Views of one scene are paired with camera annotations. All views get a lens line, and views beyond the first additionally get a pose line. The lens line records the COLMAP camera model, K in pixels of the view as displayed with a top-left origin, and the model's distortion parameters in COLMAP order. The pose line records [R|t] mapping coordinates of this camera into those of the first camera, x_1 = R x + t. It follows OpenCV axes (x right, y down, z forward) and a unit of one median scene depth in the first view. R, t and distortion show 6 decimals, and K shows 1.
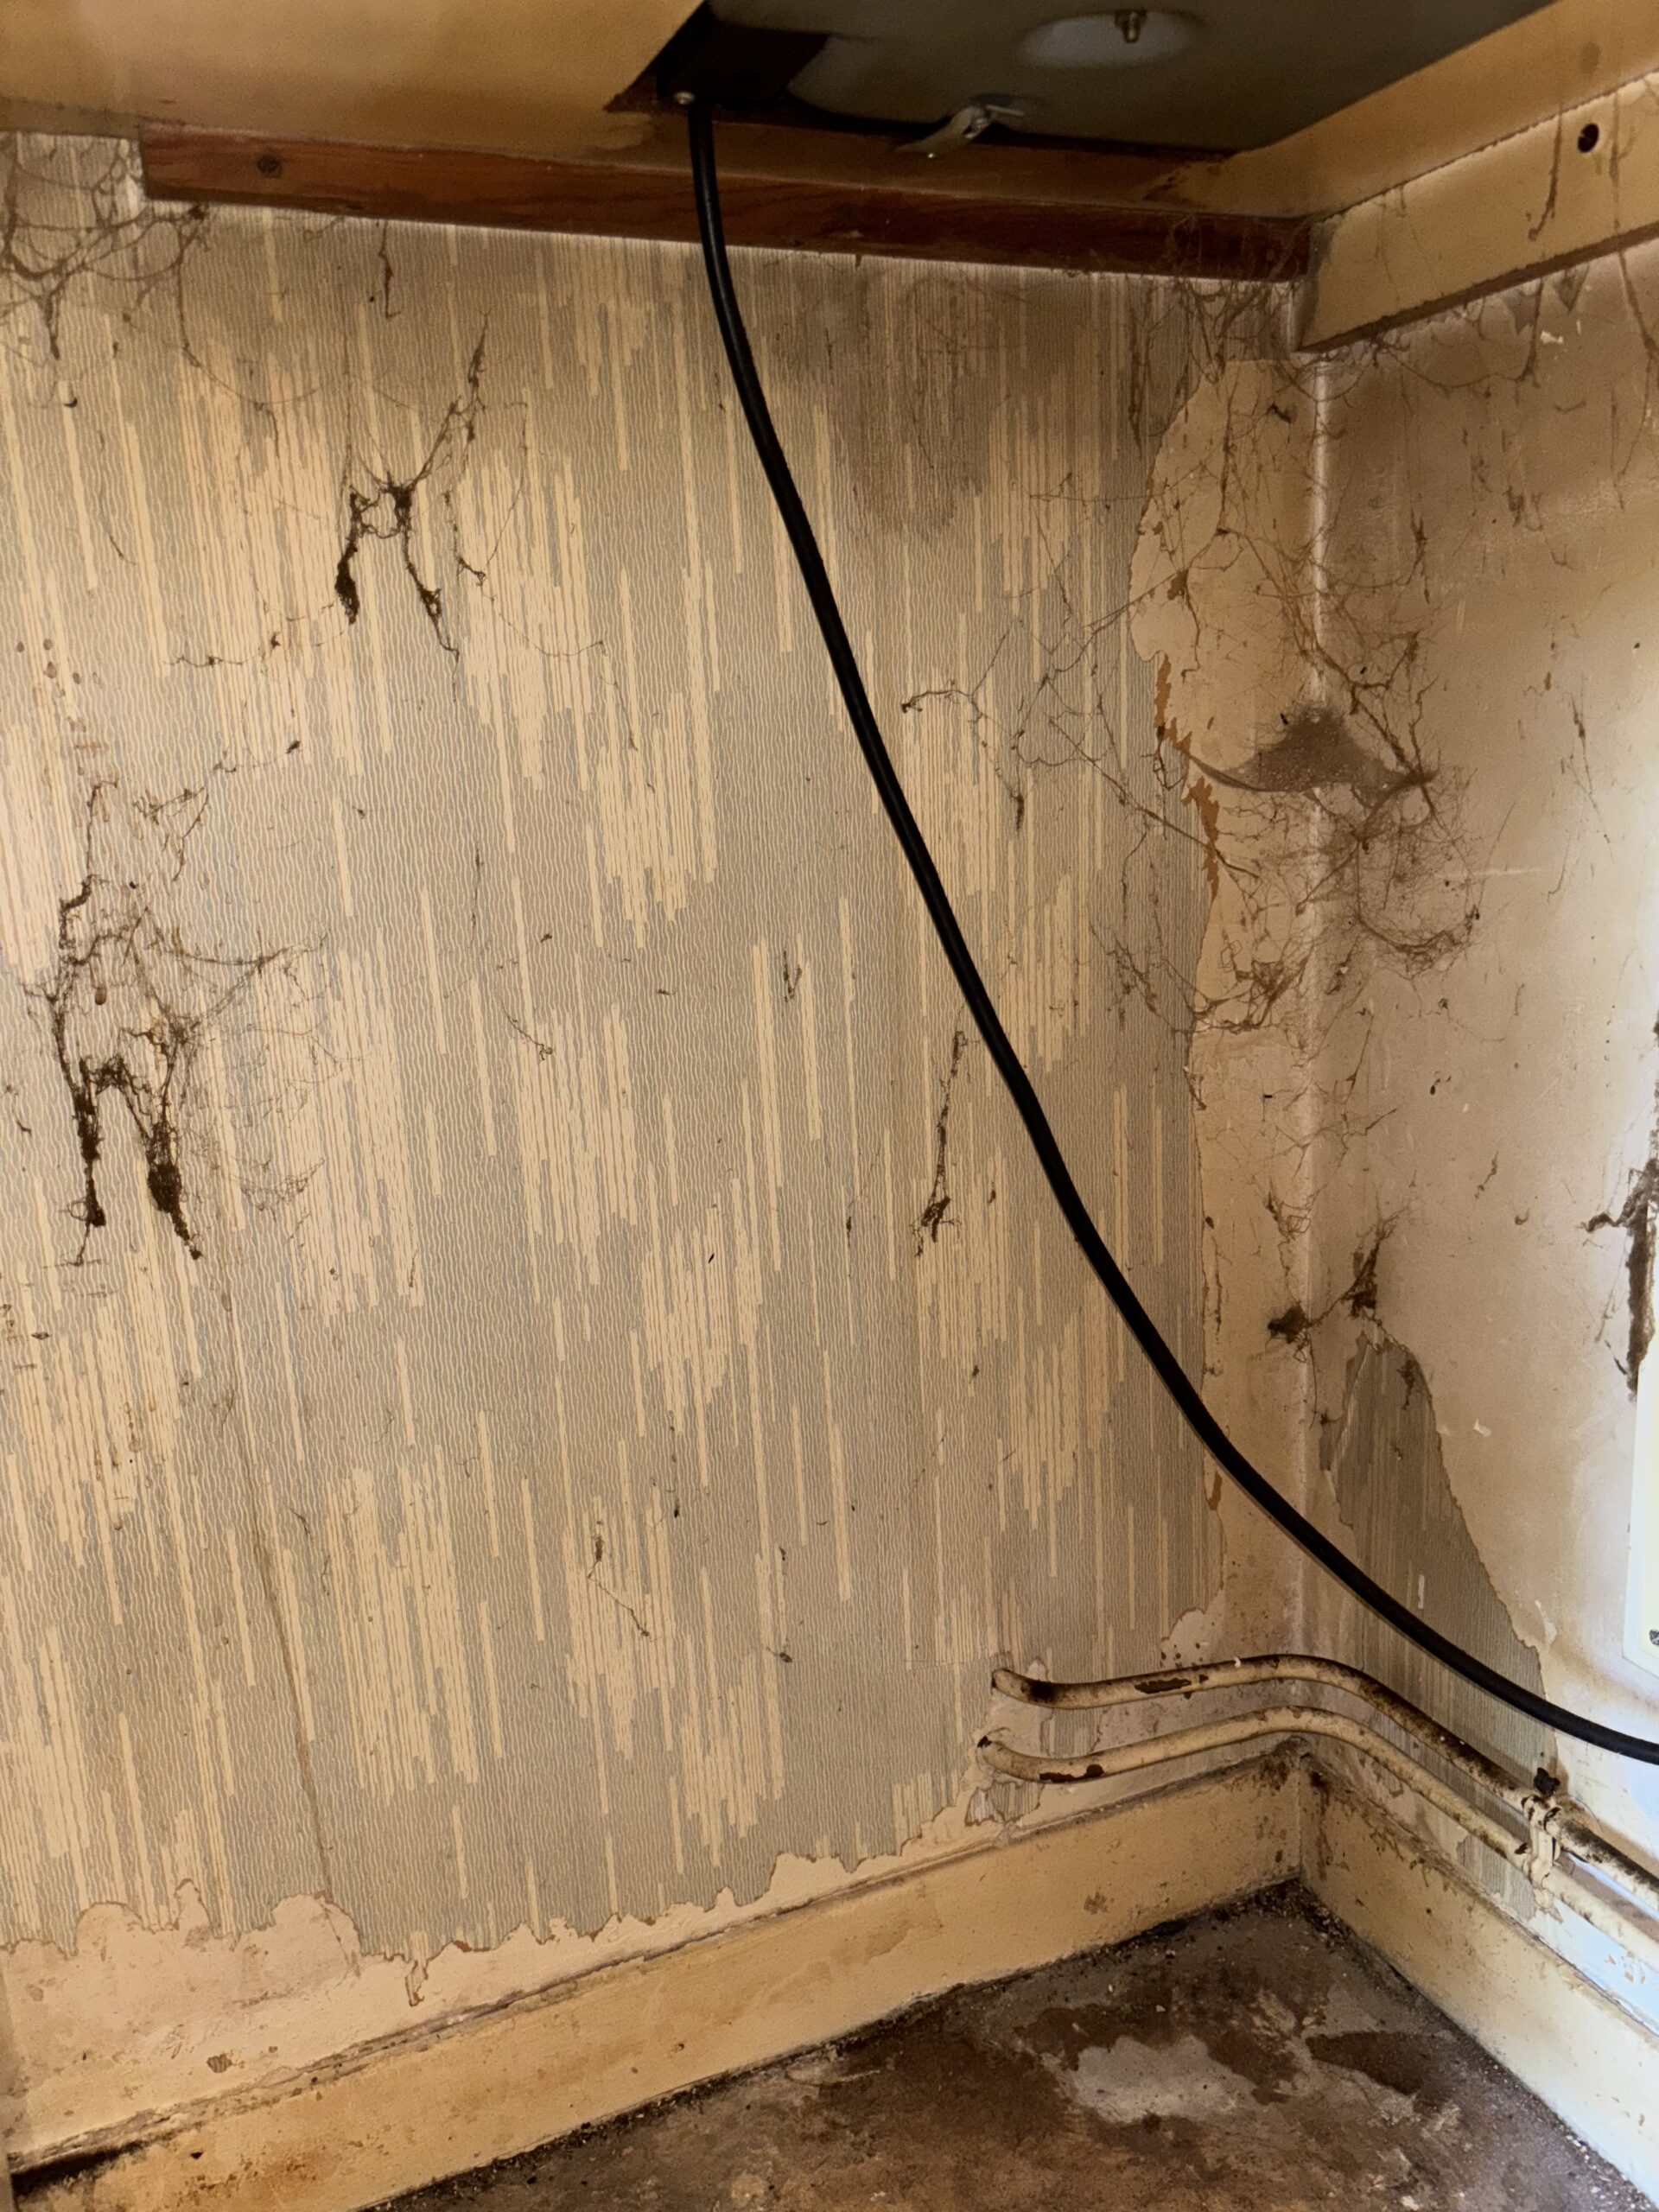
lens RADIAL K [[1688.7, 0, 808.6], [0, 1688.7, 1093.2], [0, 0, 1]] dist [0.022991, -0.016688]
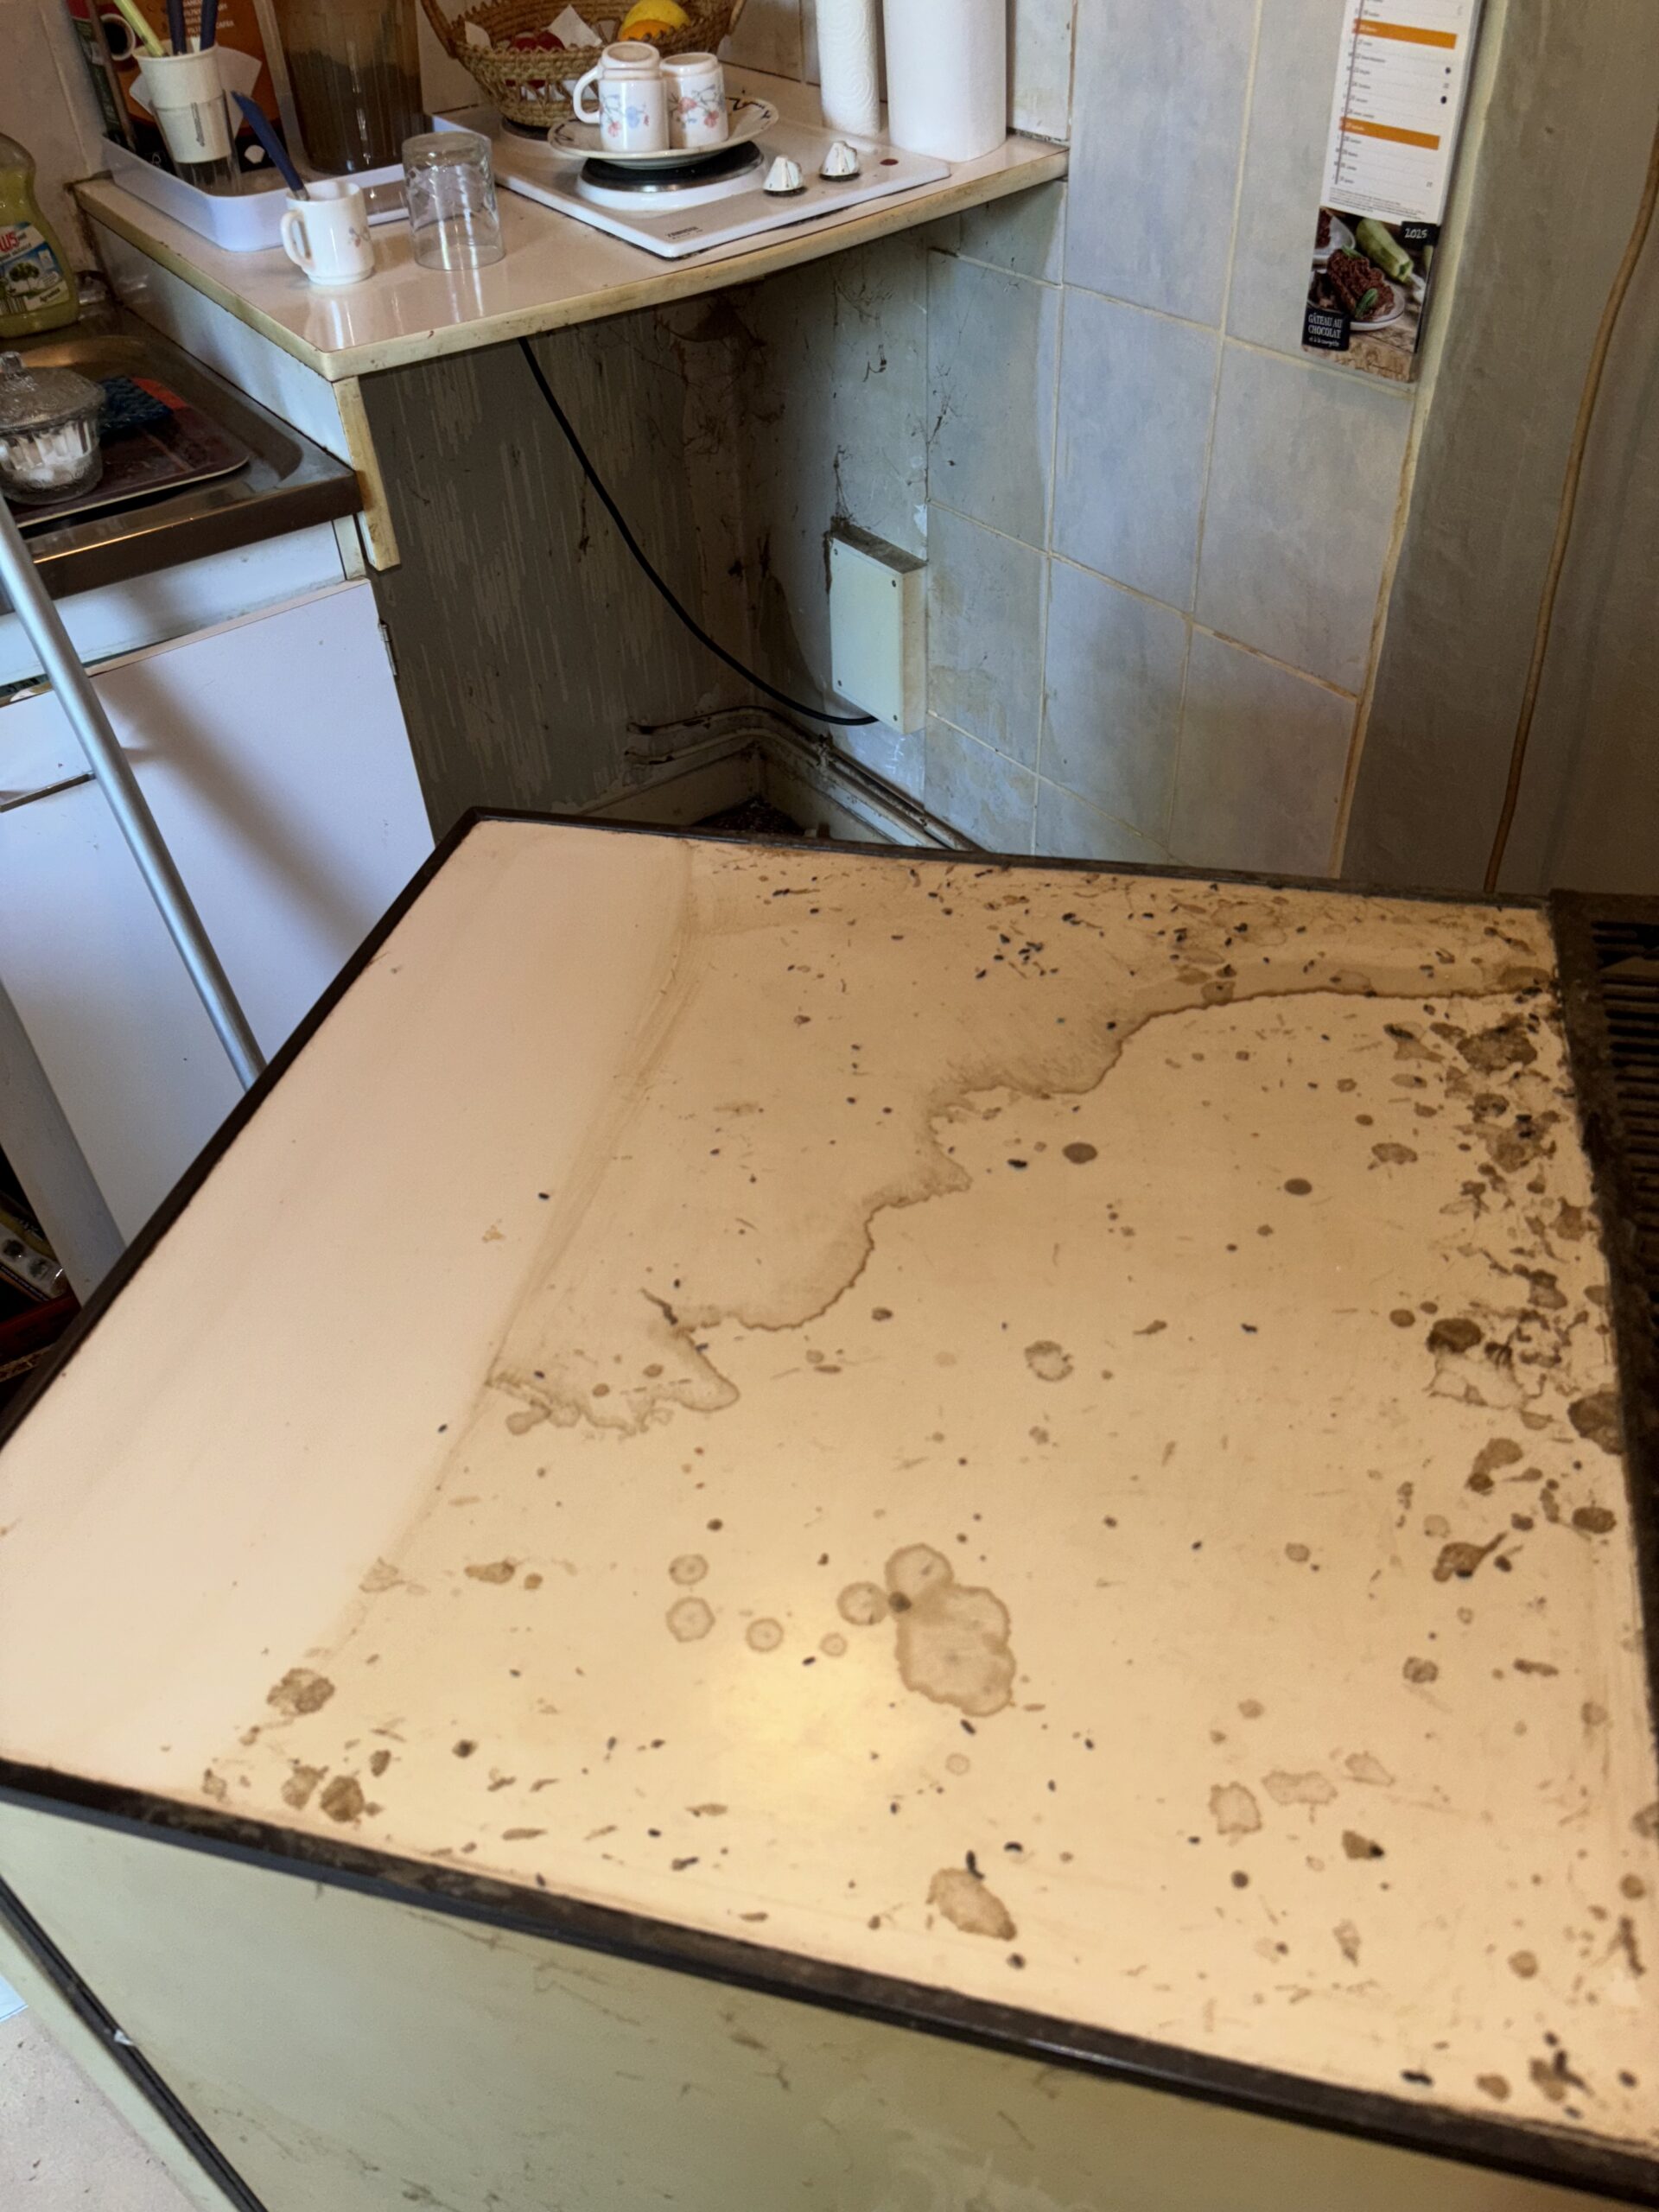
lens RADIAL K [[1688.7, 0, 807.7], [0, 1688.7, 1139.7], [0, 0, 1]] dist [0.022991, -0.016688]
pose [[0.976612, -0.145840, 0.157986, -0.122074], [0.044871, 0.856853, 0.513605, -0.430931], [-0.210275, -0.494504, 0.843357, -1.559548]]
